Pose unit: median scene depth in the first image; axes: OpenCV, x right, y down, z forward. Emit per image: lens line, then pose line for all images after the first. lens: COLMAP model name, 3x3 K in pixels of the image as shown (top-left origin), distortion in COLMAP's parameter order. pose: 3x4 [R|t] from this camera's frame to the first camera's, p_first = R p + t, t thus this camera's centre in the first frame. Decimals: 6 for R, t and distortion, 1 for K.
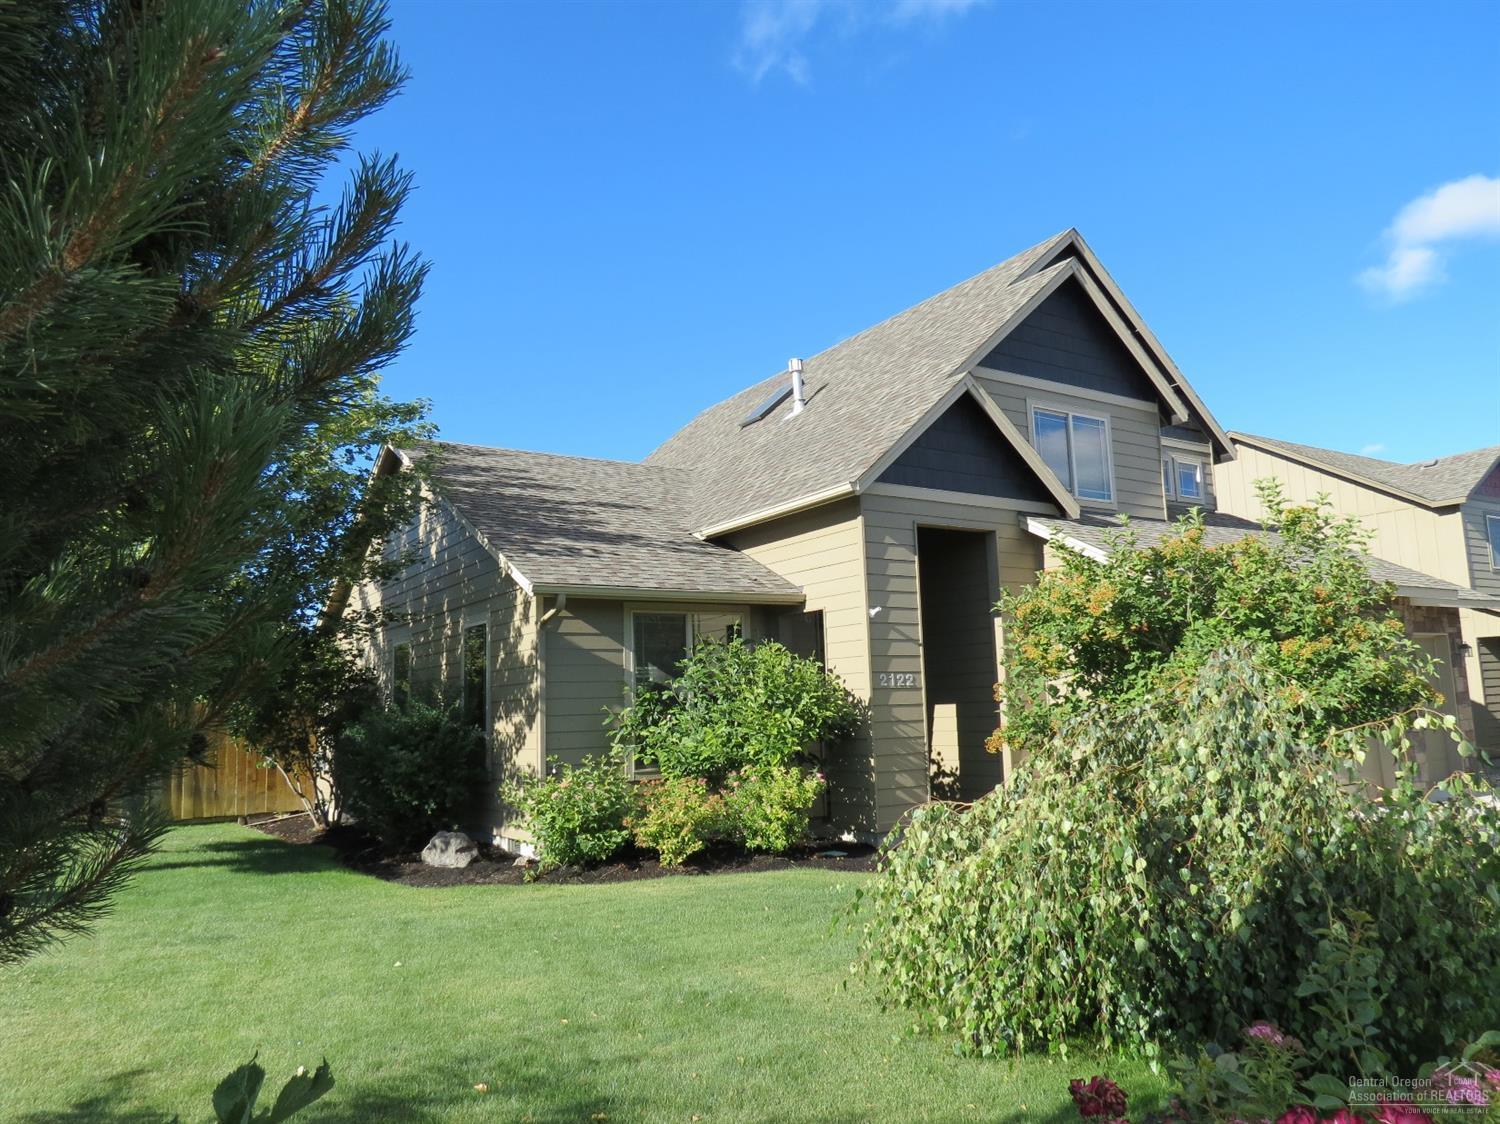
lens RADIAL K [[1068.1, 0, 749.4], [0, 1068.1, 565.0], [0, 0, 1]] dist [-0.031660, 0.014678]
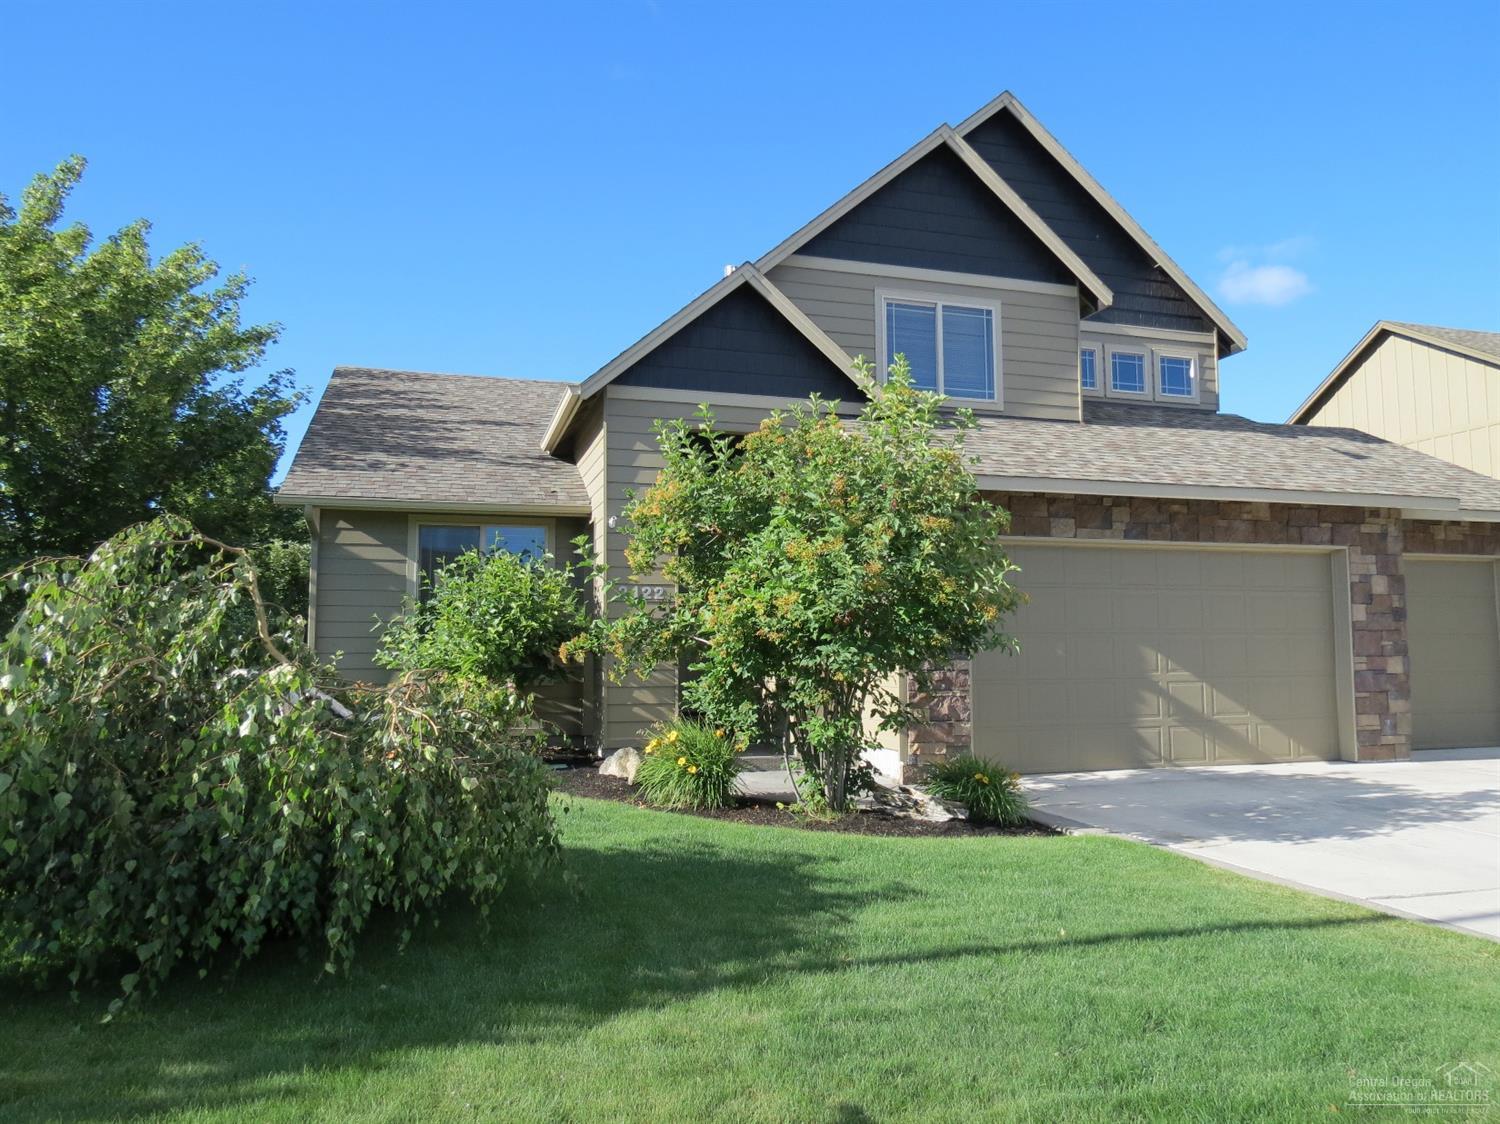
lens RADIAL K [[1068.1, 0, 749.7], [0, 1068.1, 558.2], [0, 0, 1]] dist [-0.031660, 0.014678]
pose [[0.958997, 0.004937, -0.283372, 0.411125], [0.010448, 0.998553, 0.052754, 0.022469], [0.283222, -0.053551, 0.957558, 0.093481]]
